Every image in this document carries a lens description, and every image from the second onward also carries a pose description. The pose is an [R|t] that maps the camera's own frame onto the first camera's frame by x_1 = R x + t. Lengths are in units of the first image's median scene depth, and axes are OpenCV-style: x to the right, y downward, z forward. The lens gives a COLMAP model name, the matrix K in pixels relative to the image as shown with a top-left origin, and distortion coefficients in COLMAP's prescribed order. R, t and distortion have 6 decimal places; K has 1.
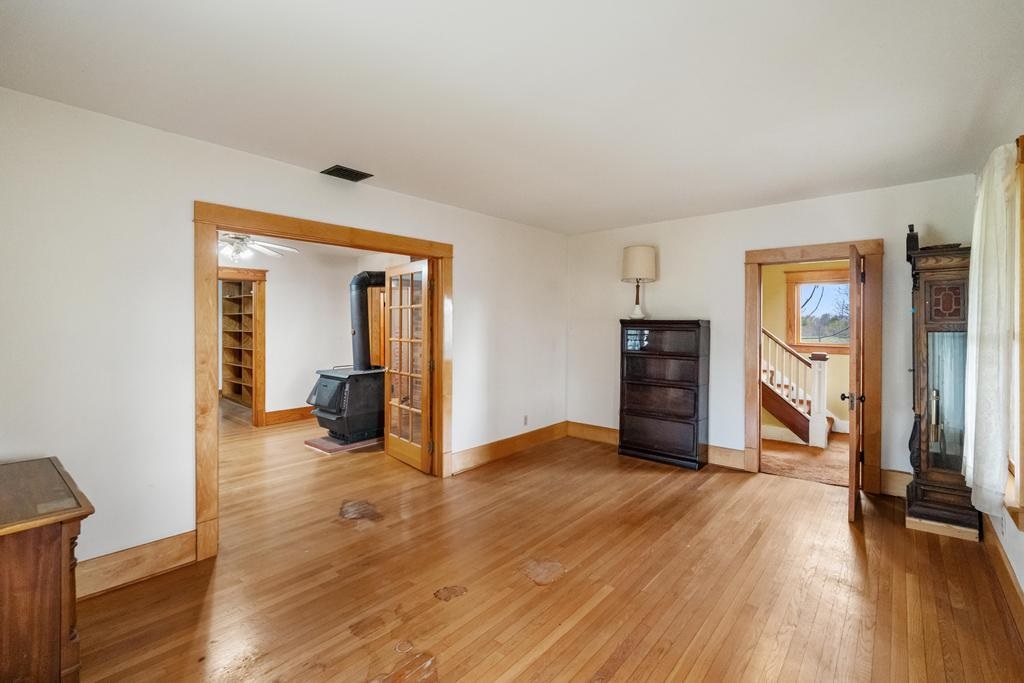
lens RADIAL K [[454.3, 0, 513.4], [0, 454.3, 332.4], [0, 0, 1]] dist [-0.004031, 0.000677]
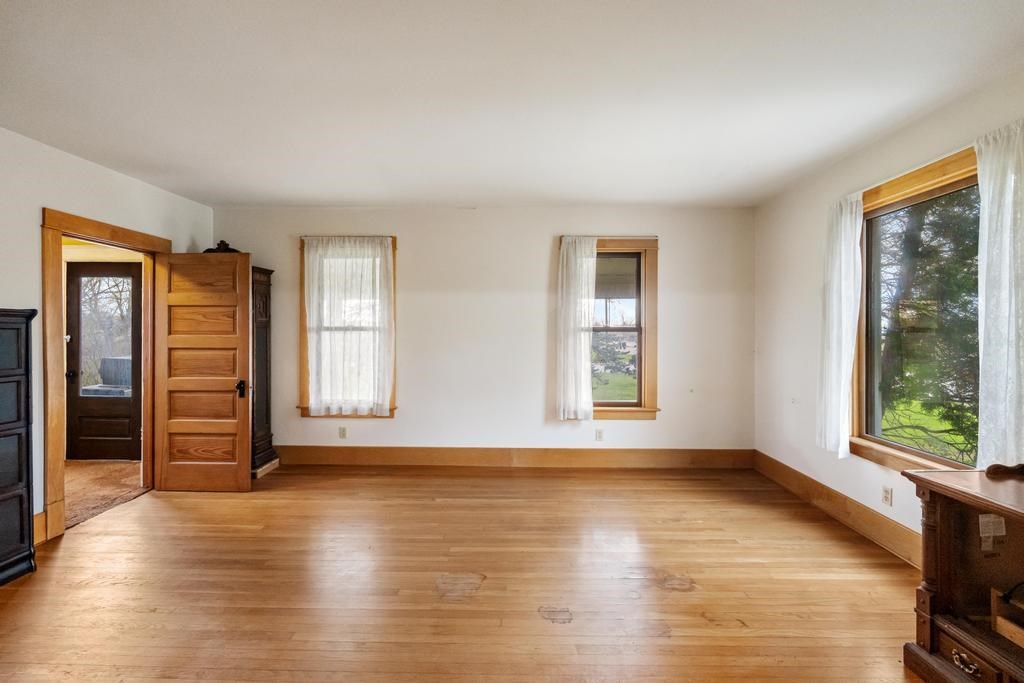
lens RADIAL K [[454.3, 0, 508.3], [0, 454.3, 332.6], [0, 0, 1]] dist [-0.004031, 0.000677]
pose [[-0.625836, -0.003358, 0.779948, -0.467980], [0.013728, 0.999788, 0.015320, 0.001403], [-0.779834, 0.020295, -0.625657, 0.975565]]
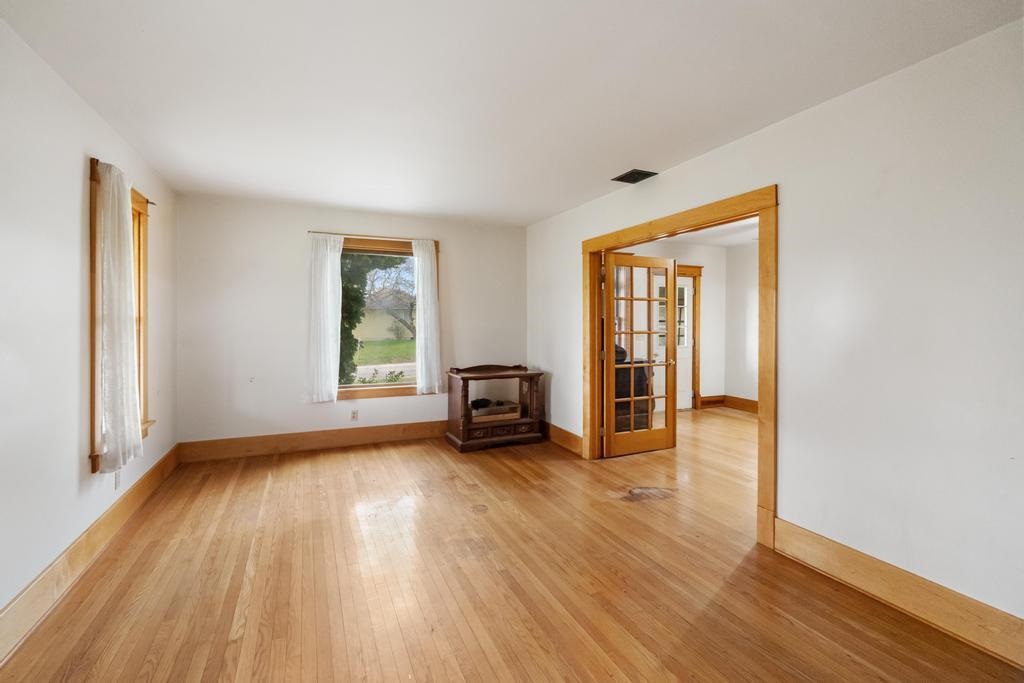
lens RADIAL K [[454.3, 0, 508.3], [0, 454.3, 325.3], [0, 0, 1]] dist [-0.004031, 0.000677]
pose [[-0.431416, 0.006411, -0.902130, 0.629732], [-0.018027, 0.999714, 0.015725, -0.001068], [0.901973, 0.023046, -0.431177, 0.992558]]
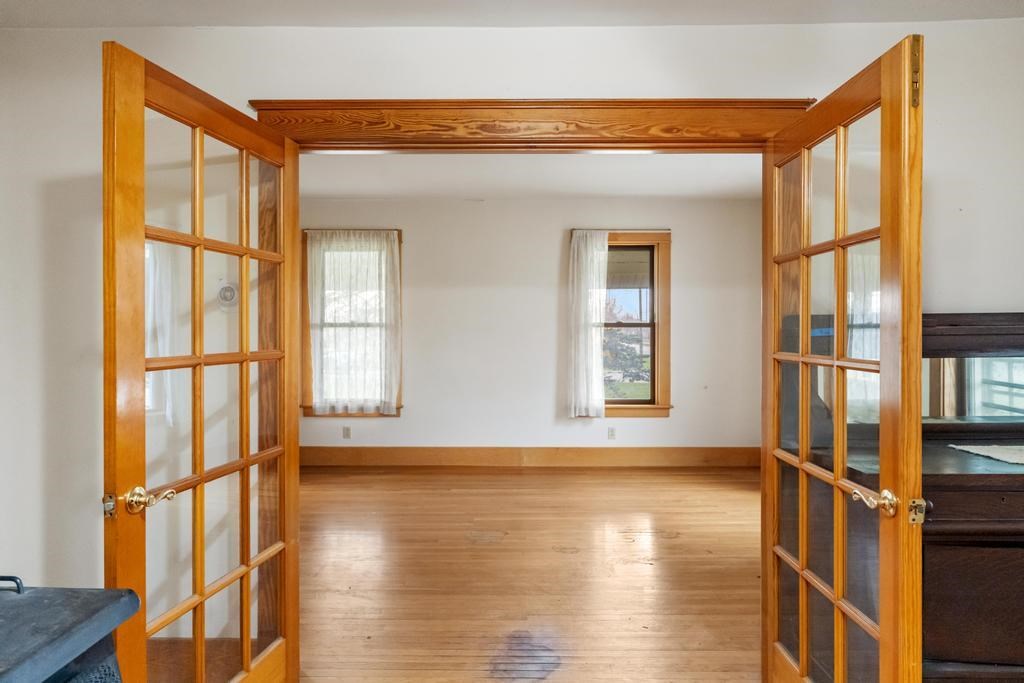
lens RADIAL K [[661.3, 0, 514.5], [0, 661.3, 331.5], [0, 0, 1]] dist [-0.008998, 0.002391]
pose [[-0.642485, -0.005262, 0.766281, -0.798930], [0.016398, 0.999653, 0.020614, -0.006851], [-0.766123, 0.025809, -0.642175, 1.294704]]
